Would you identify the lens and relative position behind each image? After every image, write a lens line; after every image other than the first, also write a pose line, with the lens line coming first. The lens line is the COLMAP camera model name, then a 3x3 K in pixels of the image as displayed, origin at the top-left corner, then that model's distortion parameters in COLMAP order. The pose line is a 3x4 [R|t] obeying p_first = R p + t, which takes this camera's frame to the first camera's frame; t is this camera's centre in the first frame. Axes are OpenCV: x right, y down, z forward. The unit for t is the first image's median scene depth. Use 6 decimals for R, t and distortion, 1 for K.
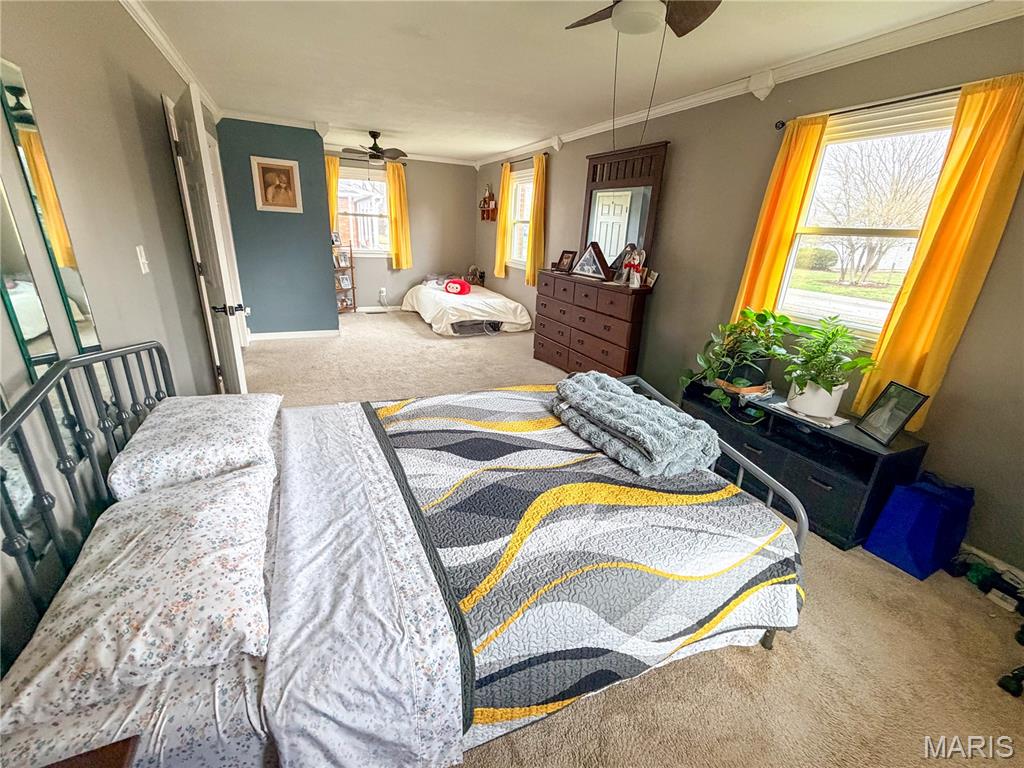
lens RADIAL K [[416.0, 0, 491.0], [0, 416.0, 368.9], [0, 0, 1]] dist [-0.001331, -0.000011]
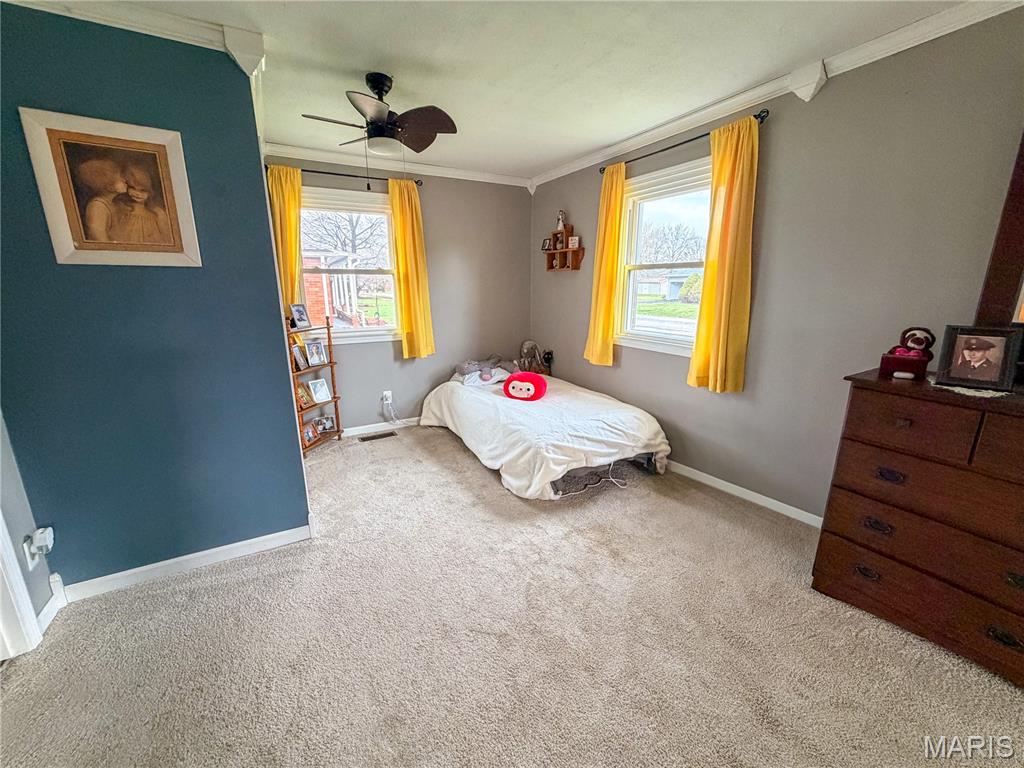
lens RADIAL K [[416.7, 0, 503.5], [0, 416.7, 376.9], [0, 0, 1]] dist [-0.000994, 0.000085]
pose [[0.994523, -0.070300, 0.077339, -0.154194], [0.078131, 0.991567, -0.103394, -0.154327], [-0.069418, 0.108870, 0.991629, 0.445304]]
